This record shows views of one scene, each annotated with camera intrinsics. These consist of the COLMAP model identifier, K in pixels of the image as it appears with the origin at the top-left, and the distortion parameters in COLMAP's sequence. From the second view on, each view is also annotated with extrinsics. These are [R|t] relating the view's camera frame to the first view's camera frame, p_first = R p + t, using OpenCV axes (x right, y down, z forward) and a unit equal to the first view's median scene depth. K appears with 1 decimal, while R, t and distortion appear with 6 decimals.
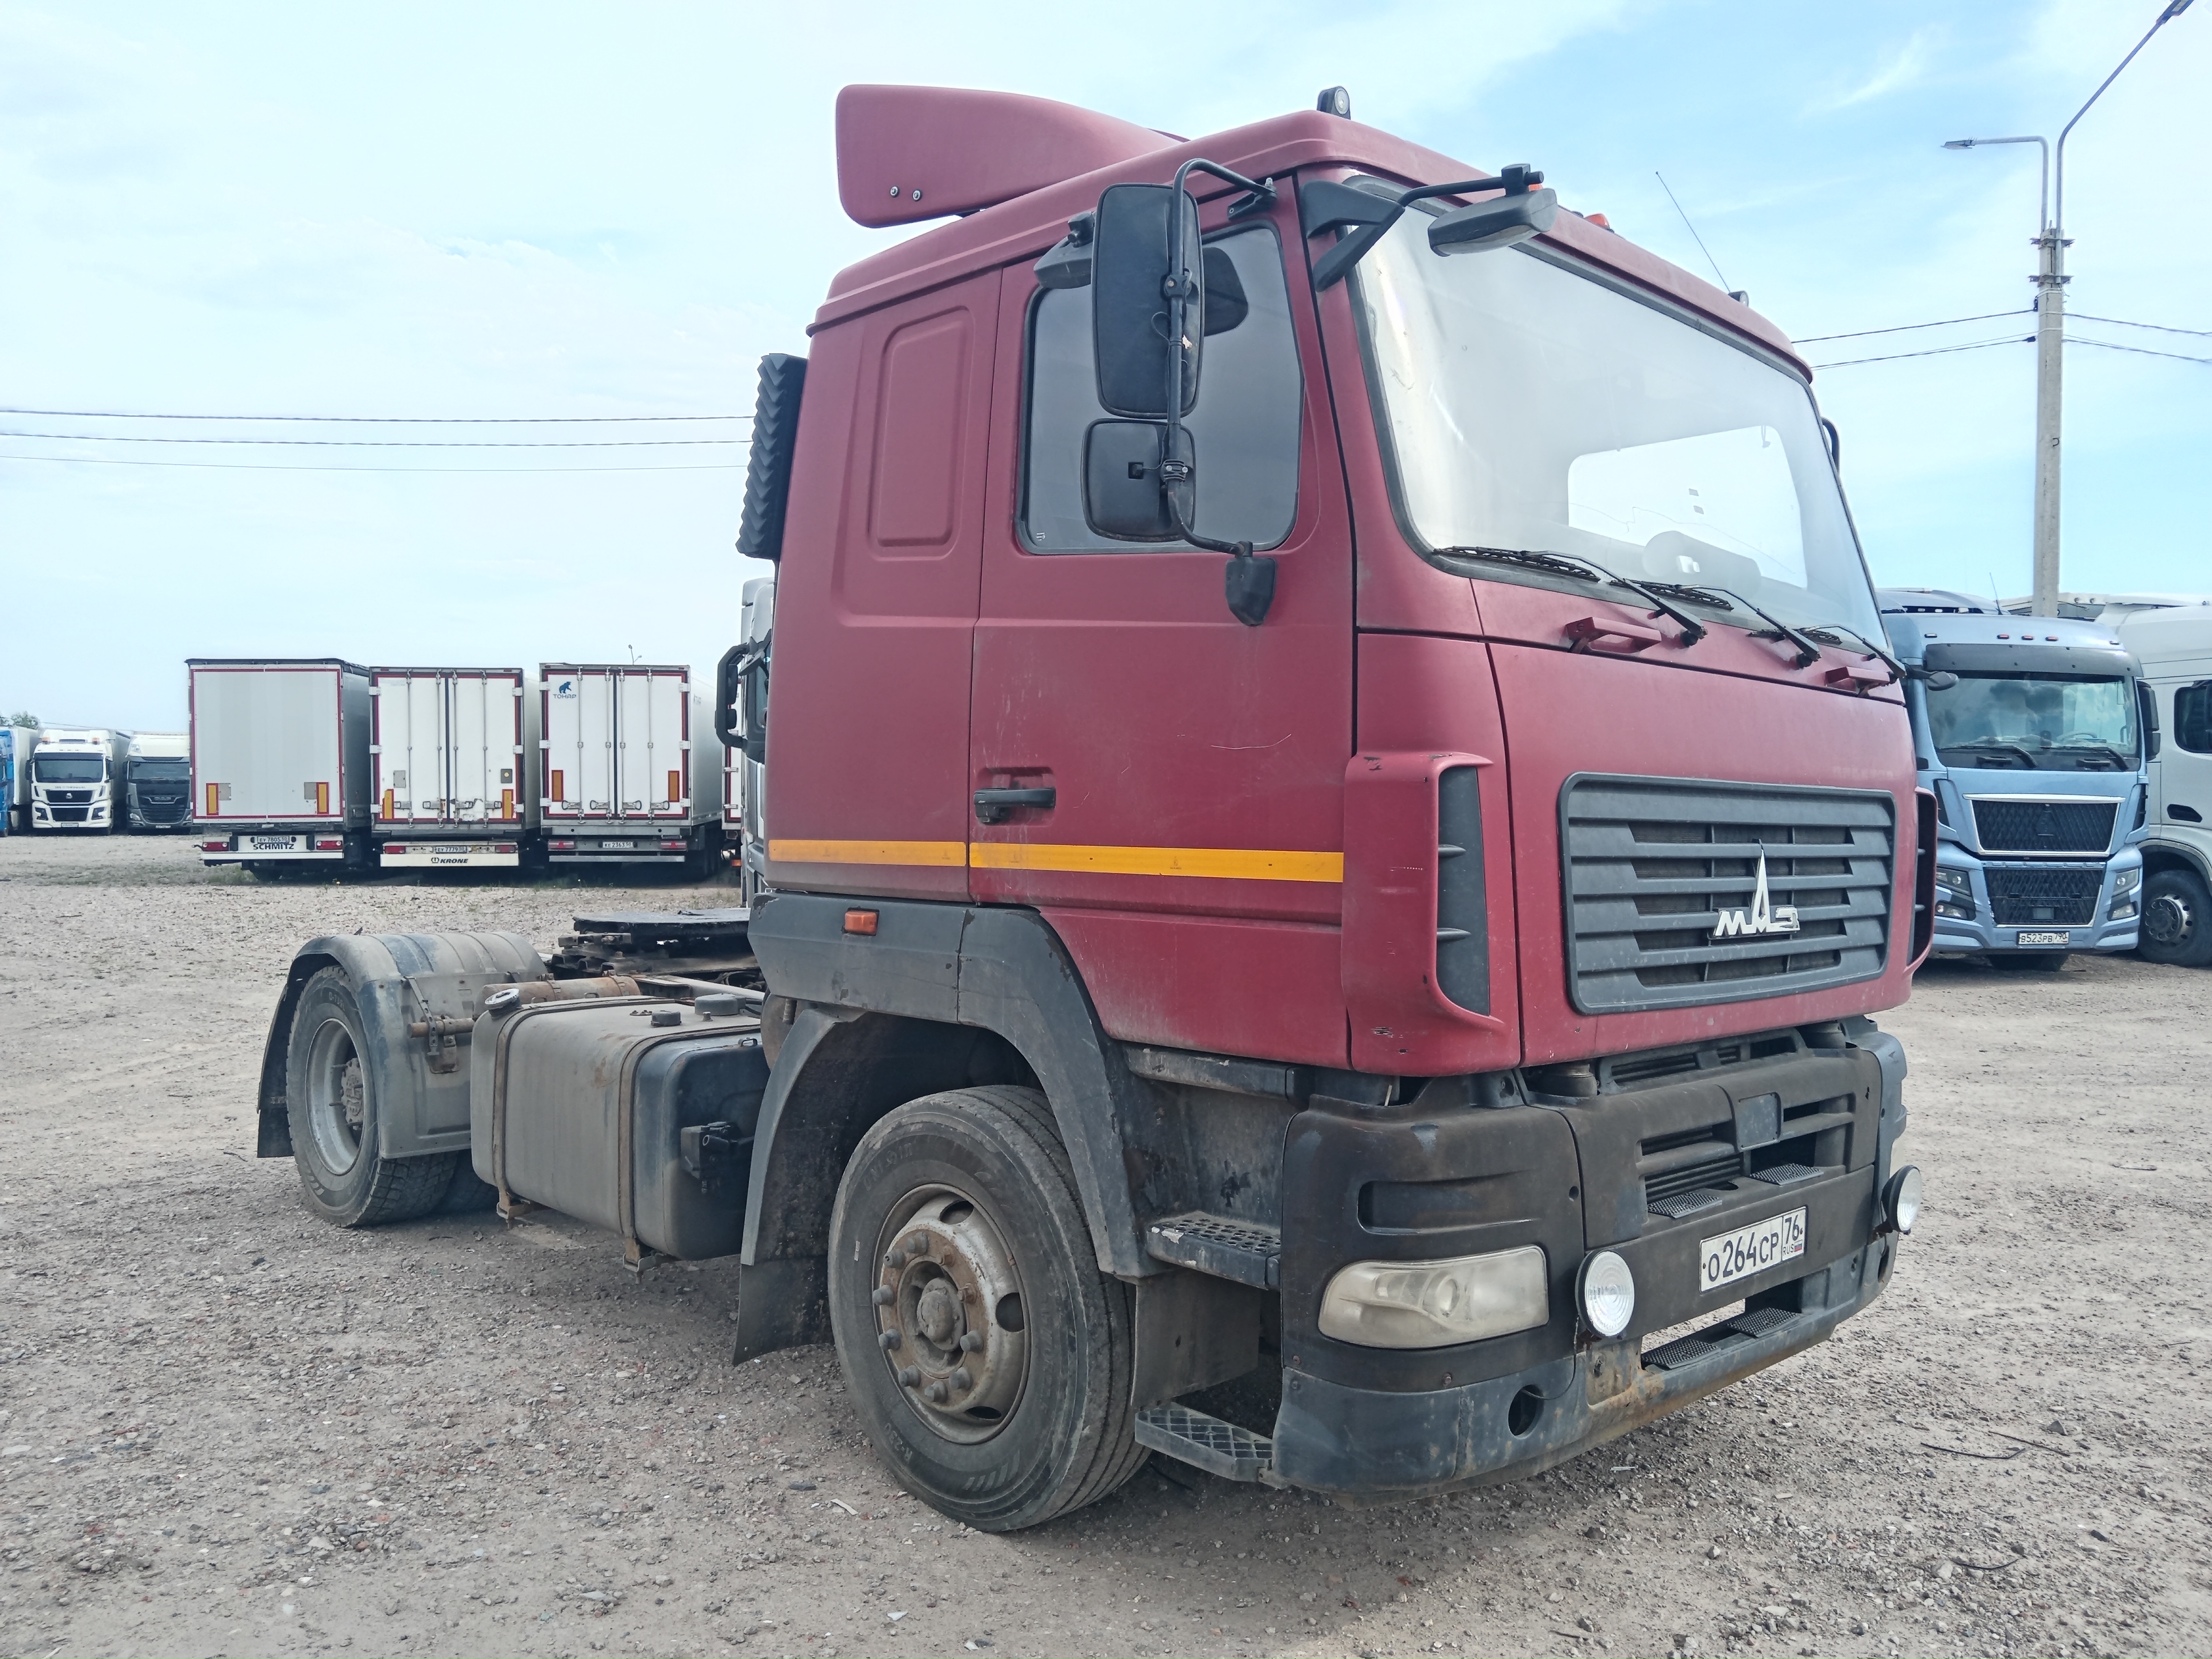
lens RADIAL K [[1736.3, 0, 1109.1], [0, 1736.3, 835.4], [0, 0, 1]] dist [-0.009296, 0.003366]
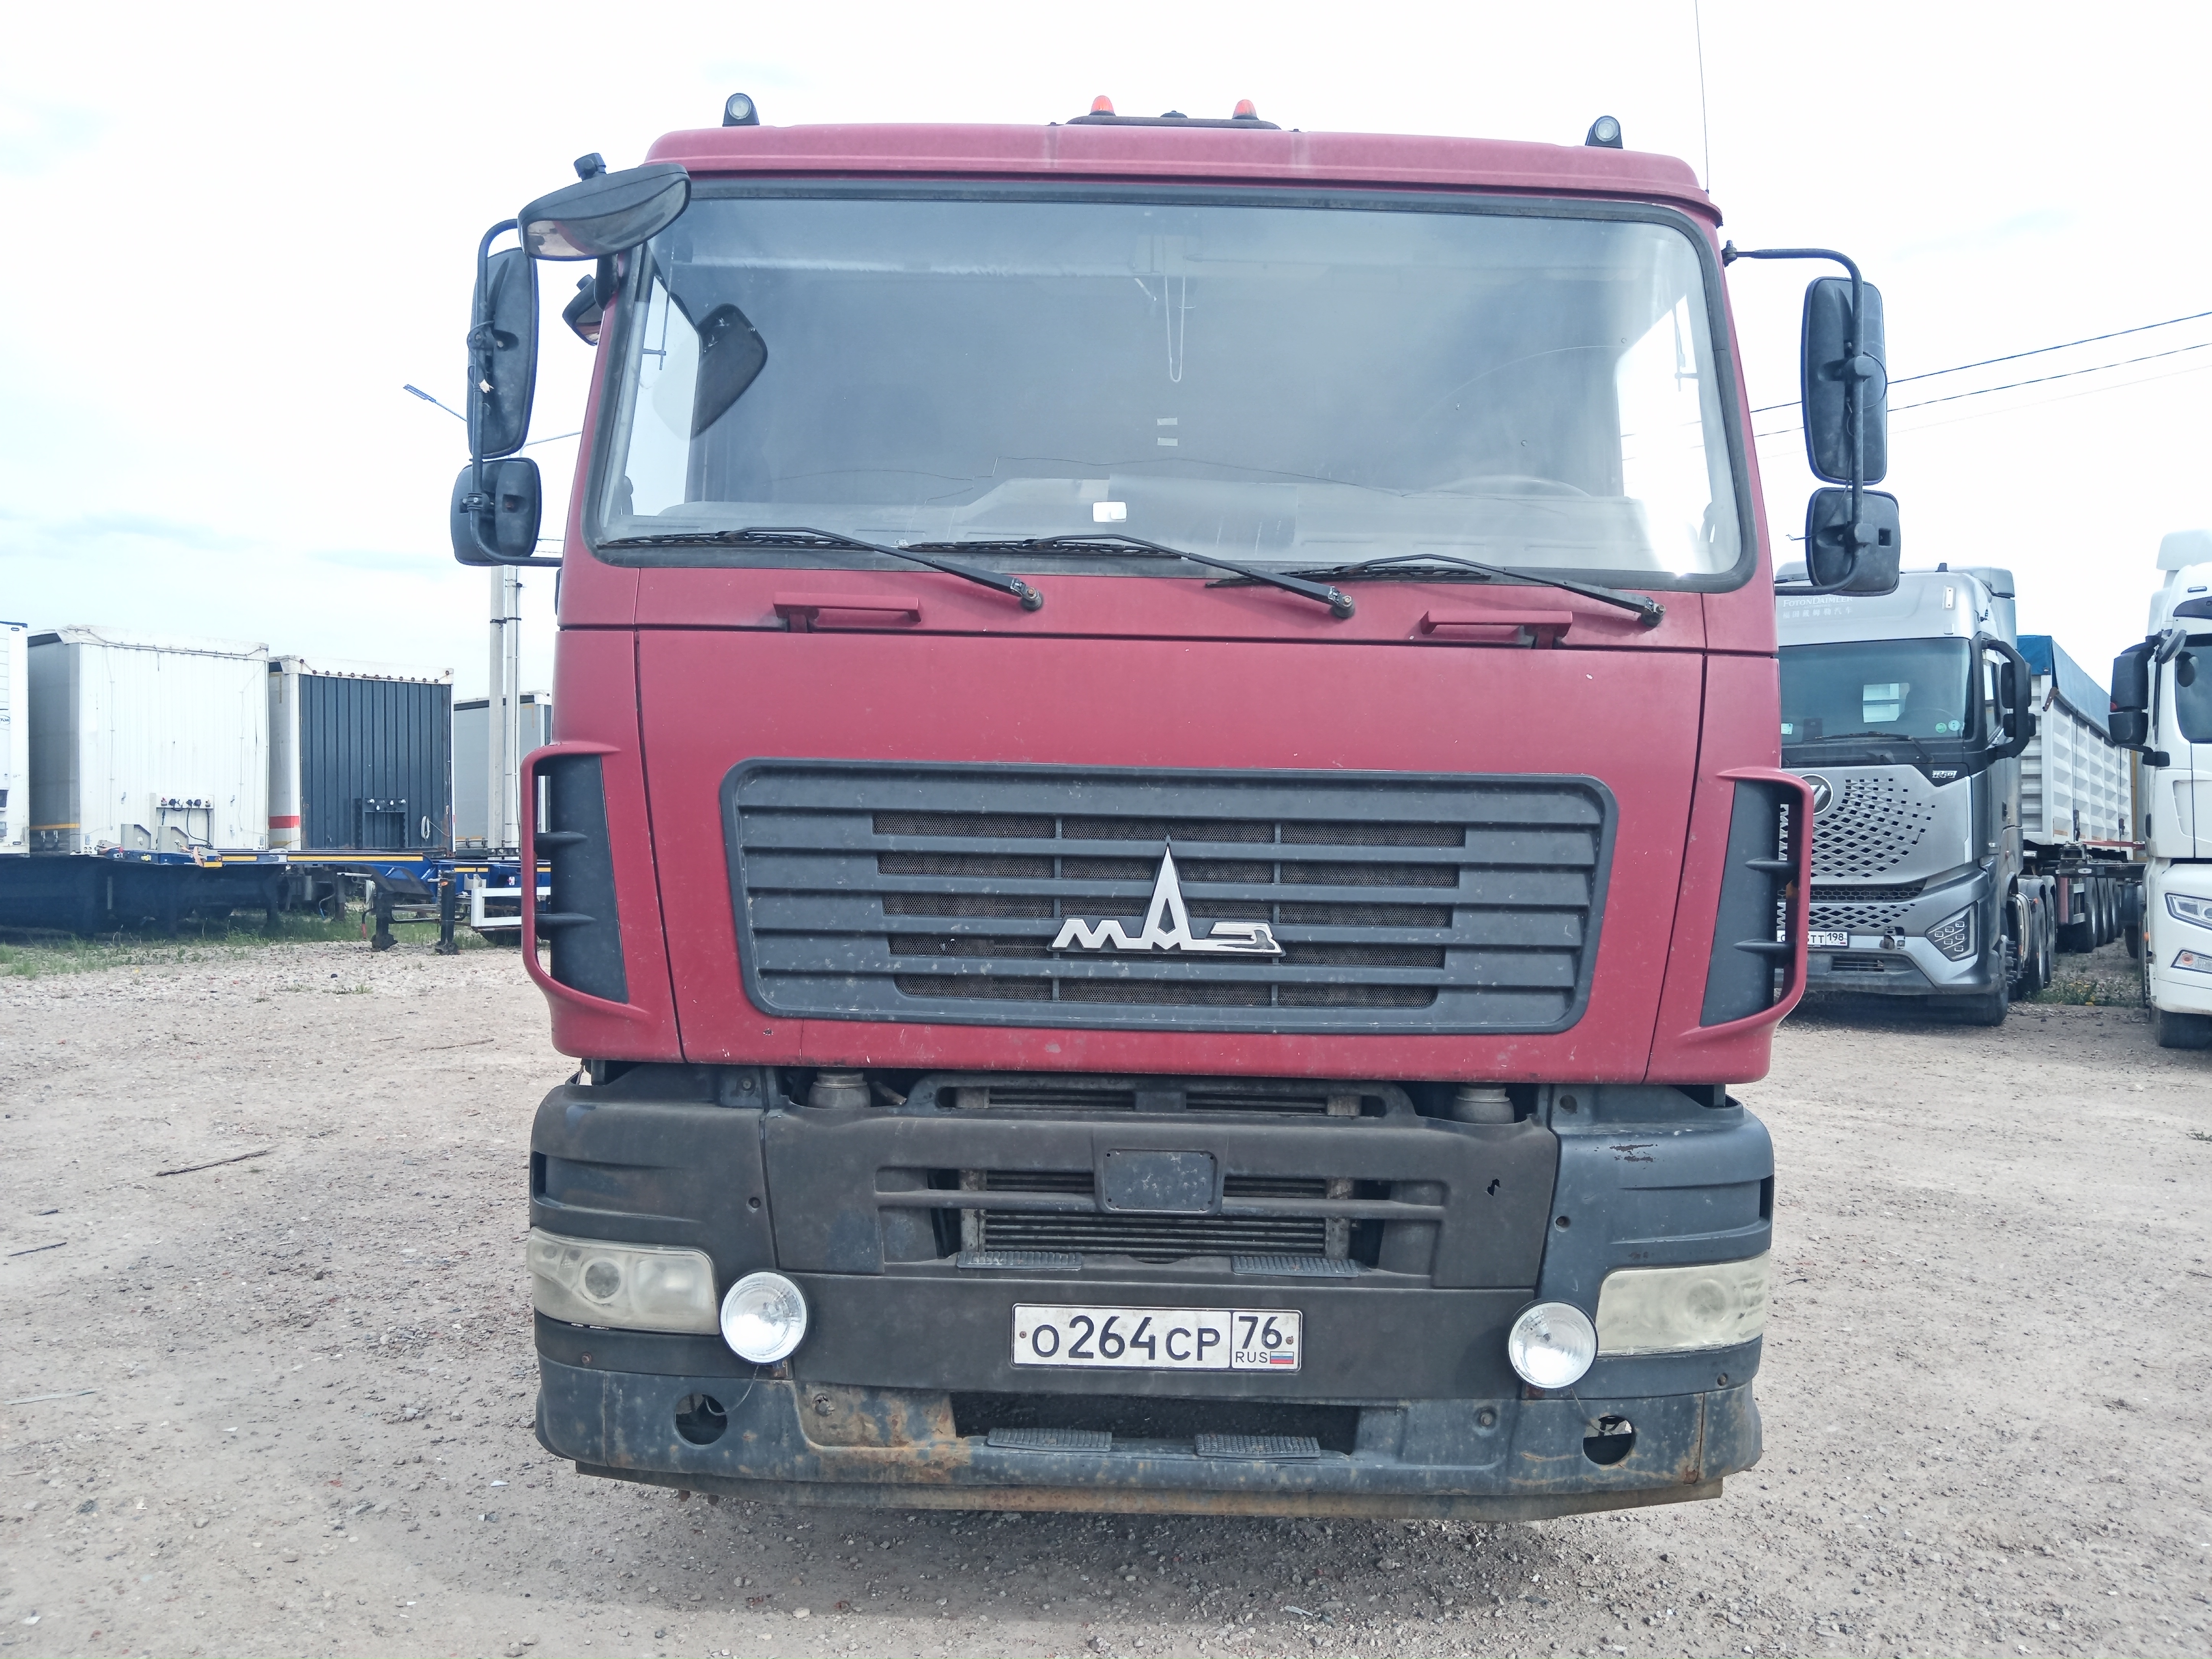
lens RADIAL K [[1736.3, 0, 1108.9], [0, 1736.3, 826.7], [0, 0, 1]] dist [-0.009296, 0.003366]
pose [[0.715440, -0.001742, -0.698672, 0.959698], [-0.014535, 0.999743, -0.017376, 0.013444], [0.698523, 0.022586, 0.715231, 0.411233]]
